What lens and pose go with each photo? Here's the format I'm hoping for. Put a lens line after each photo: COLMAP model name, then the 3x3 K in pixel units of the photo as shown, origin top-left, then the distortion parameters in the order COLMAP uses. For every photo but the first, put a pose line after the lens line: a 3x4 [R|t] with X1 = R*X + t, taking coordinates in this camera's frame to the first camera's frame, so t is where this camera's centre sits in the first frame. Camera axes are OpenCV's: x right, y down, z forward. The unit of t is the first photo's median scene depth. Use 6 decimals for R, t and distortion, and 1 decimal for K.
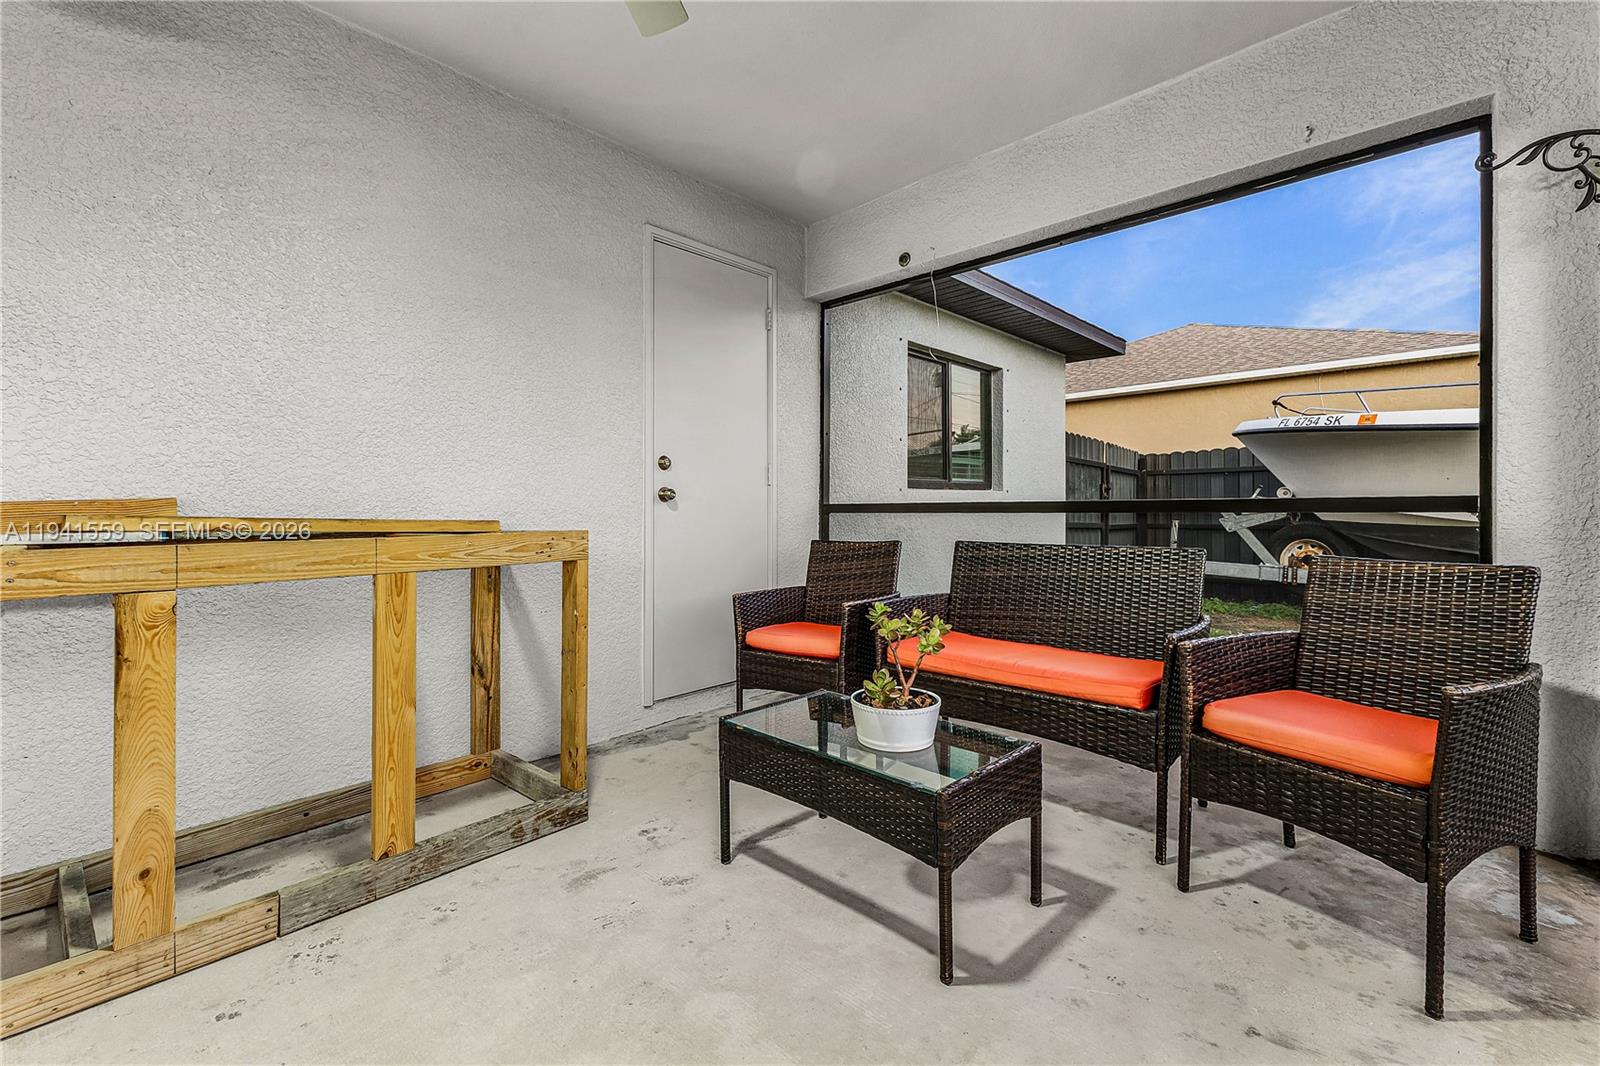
lens RADIAL K [[694.3, 0, 793.9], [0, 694.3, 524.8], [0, 0, 1]] dist [-0.002934, -0.000136]
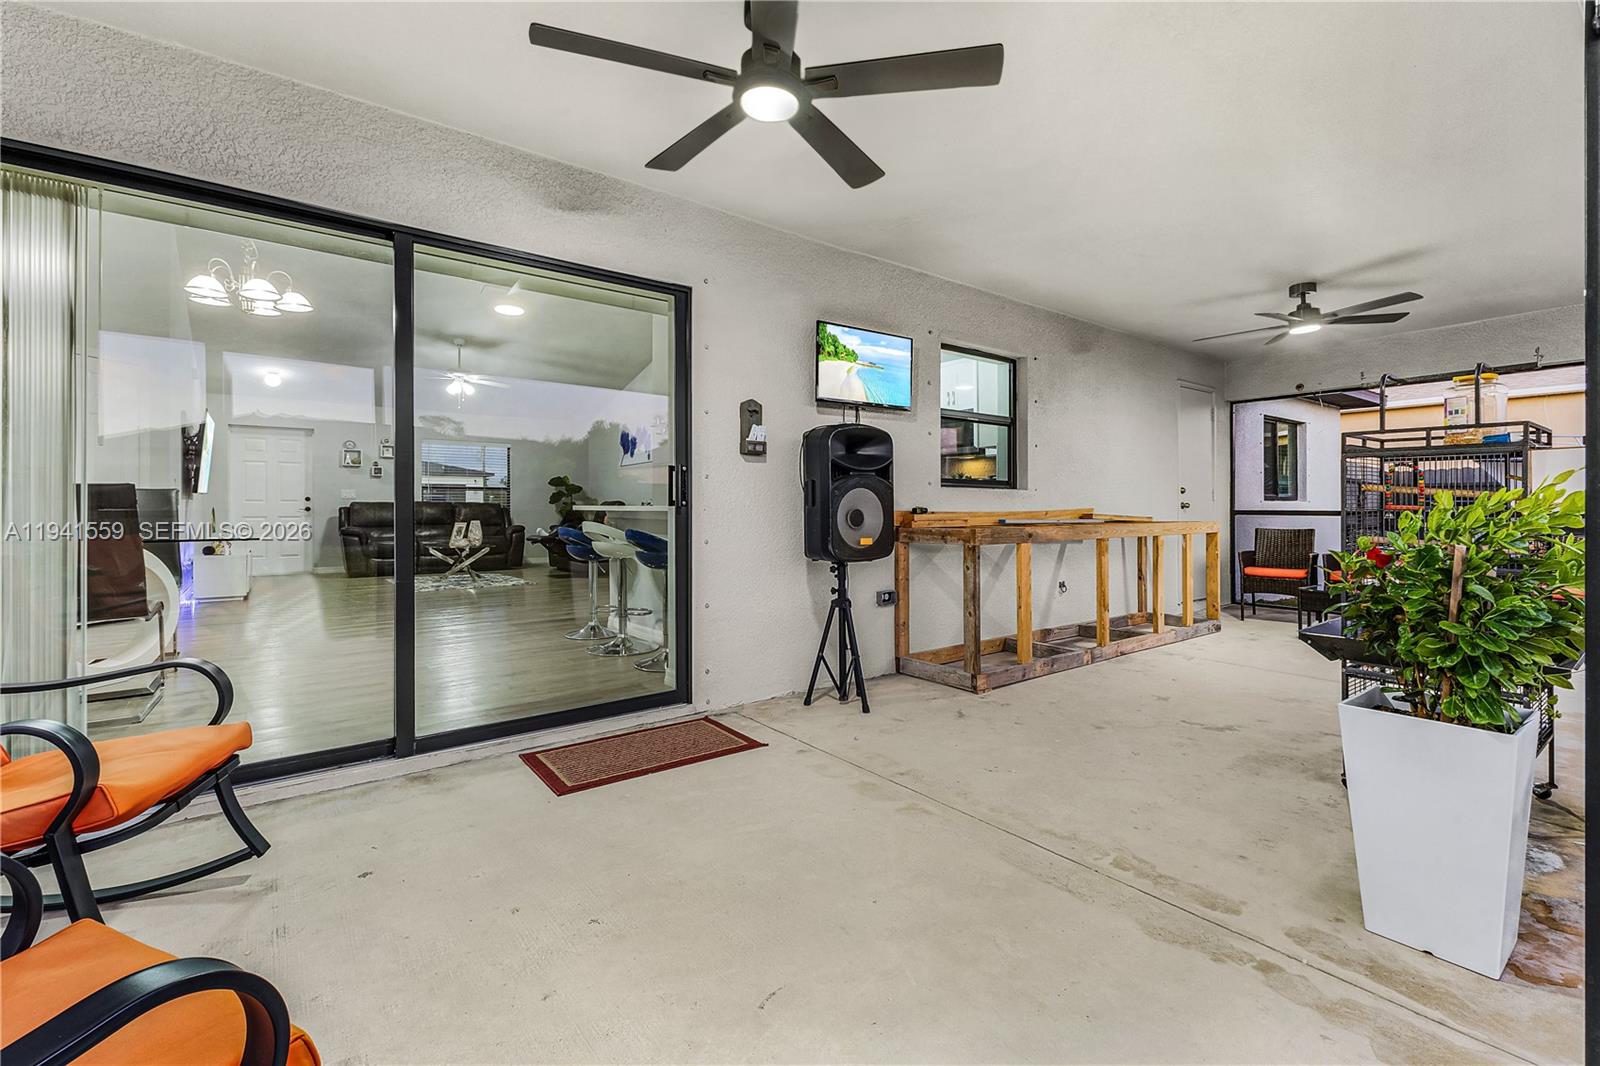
lens RADIAL K [[694.3, 0, 804.5], [0, 694.3, 516.7], [0, 0, 1]] dist [-0.002934, -0.000136]
pose [[0.985215, 0.006054, -0.171218, -0.886336], [-0.009001, 0.999824, -0.016443, 0.031307], [0.171089, 0.017741, 0.985096, -1.171334]]
